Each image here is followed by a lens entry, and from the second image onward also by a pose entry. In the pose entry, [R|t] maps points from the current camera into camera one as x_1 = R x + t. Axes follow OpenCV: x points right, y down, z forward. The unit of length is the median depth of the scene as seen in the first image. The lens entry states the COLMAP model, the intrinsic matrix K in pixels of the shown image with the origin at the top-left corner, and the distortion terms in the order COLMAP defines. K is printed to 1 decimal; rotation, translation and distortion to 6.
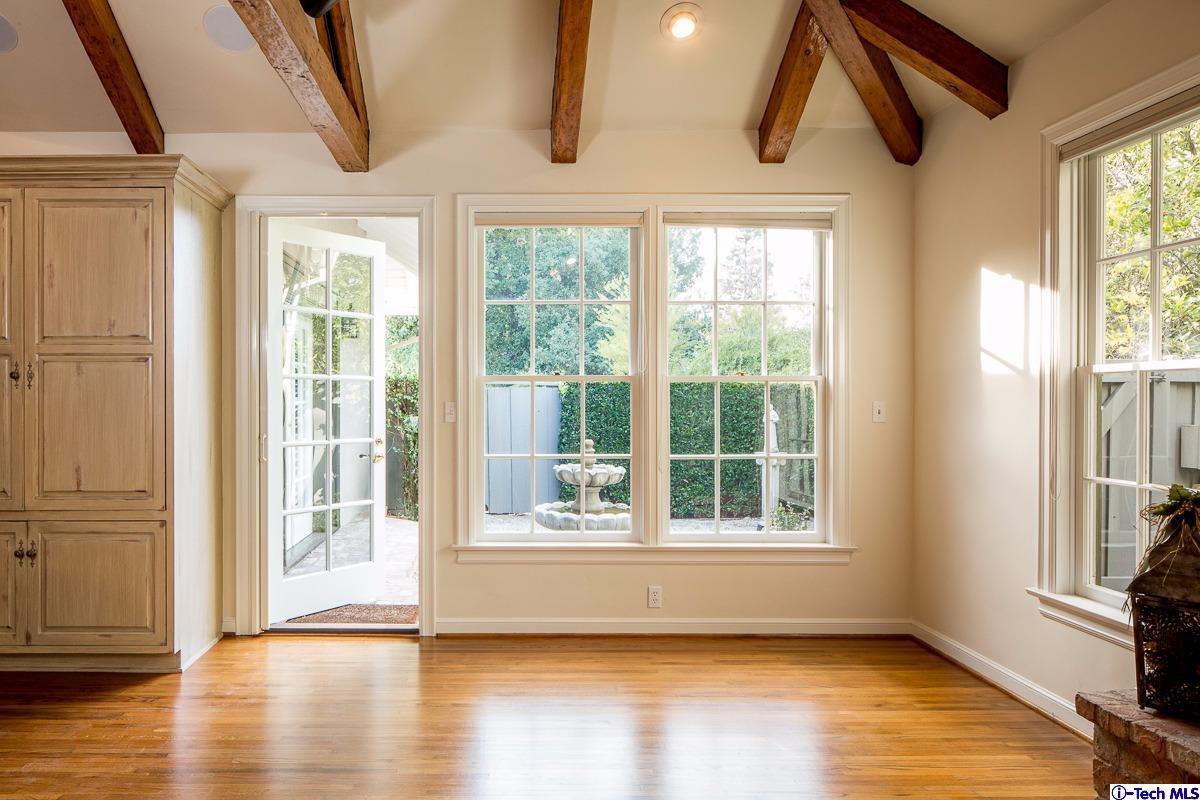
lens RADIAL K [[875.8, 0, 589.1], [0, 875.8, 398.8], [0, 0, 1]] dist [0.008752, 0.004388]
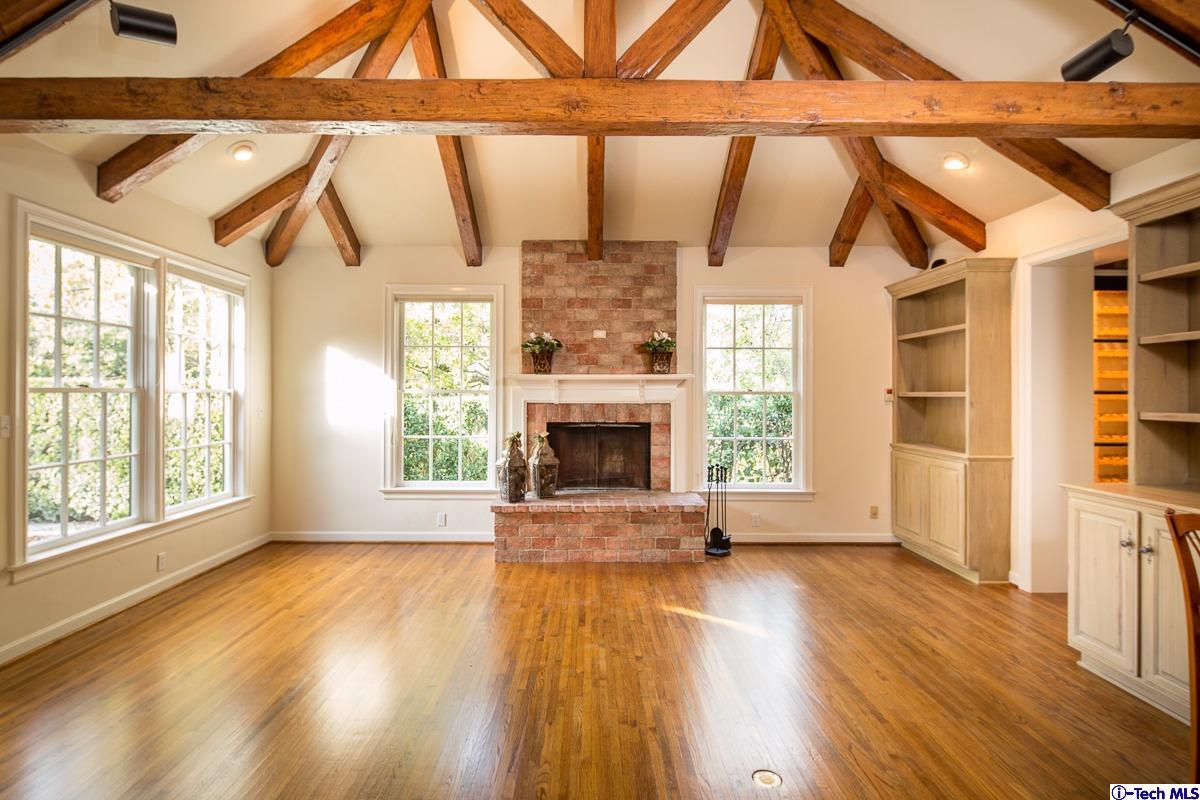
lens RADIAL K [[638.8, 0, 601.8], [0, 638.8, 389.6], [0, 0, 1]] dist [0.006165, -0.000005]
pose [[-0.040969, 0.003772, 0.999153, -1.070884], [-0.003683, 0.999986, -0.003926, -0.029301], [-0.999154, -0.003841, -0.040954, 0.478828]]
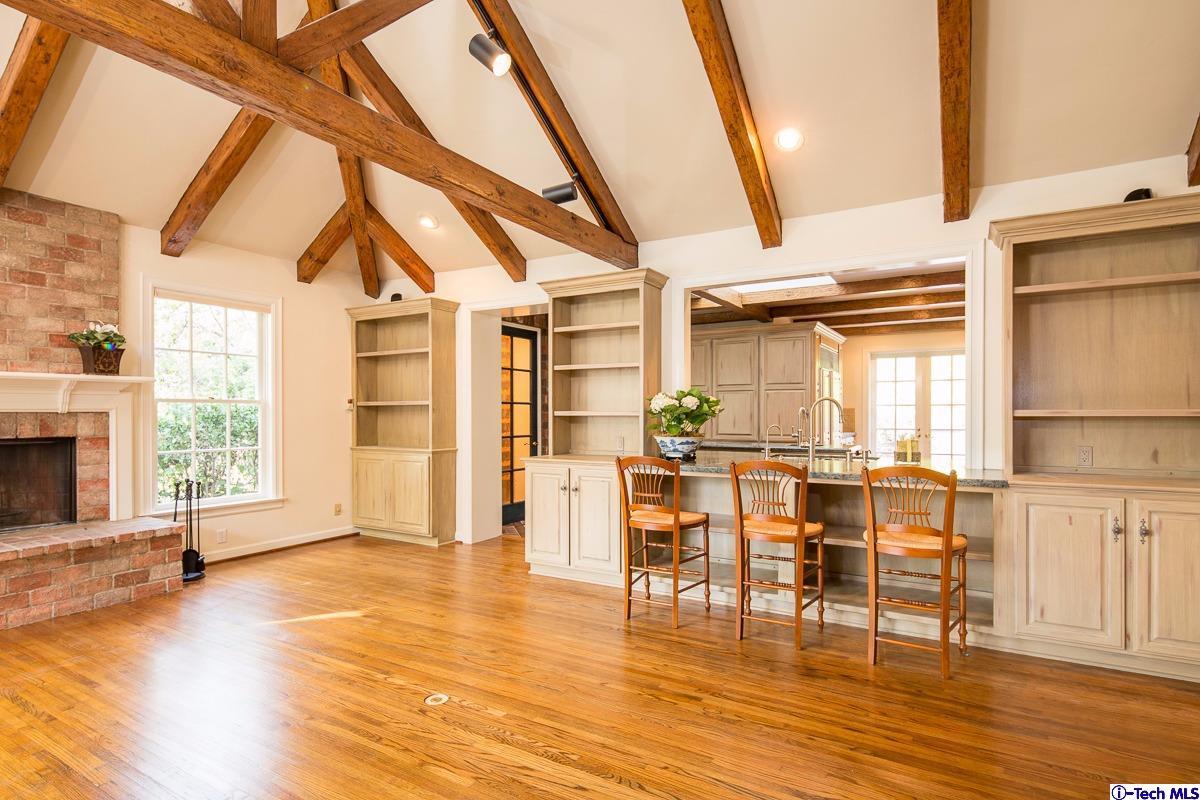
lens RADIAL K [[593.6, 0, 640.9], [0, 593.6, 416.6], [0, 0, 1]] dist [0.001736, -0.001126]
pose [[-0.897231, -0.001677, 0.441559, -0.990965], [0.001006, 0.999982, 0.005841, 0.000806], [-0.441561, 0.005684, -0.897213, 0.838193]]
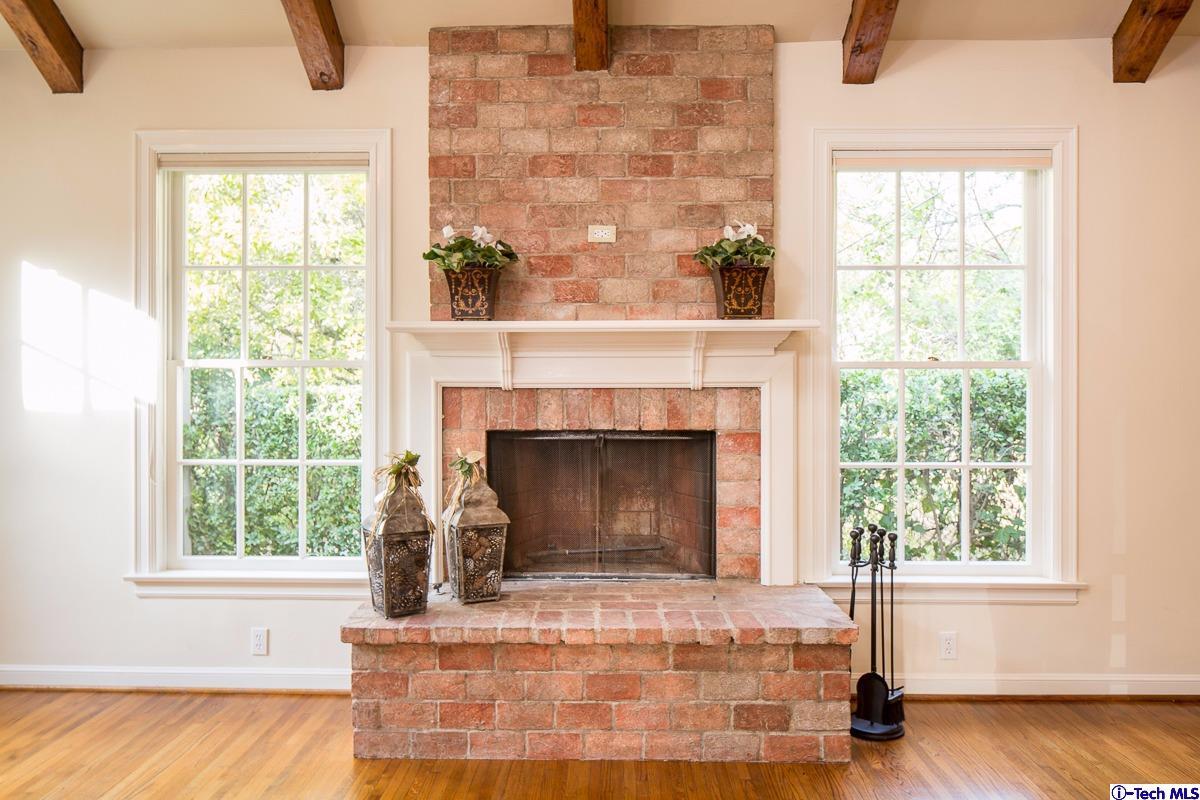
lens RADIAL K [[841.8, 0, 596.5], [0, 841.8, 393.5], [0, 0, 1]] dist [-0.010548, 0.008732]
pose [[-0.003289, -0.000317, 0.999995, -0.447930], [-0.000239, 1.000000, 0.000316, 0.003899], [-0.999995, -0.000238, -0.003289, 0.430448]]
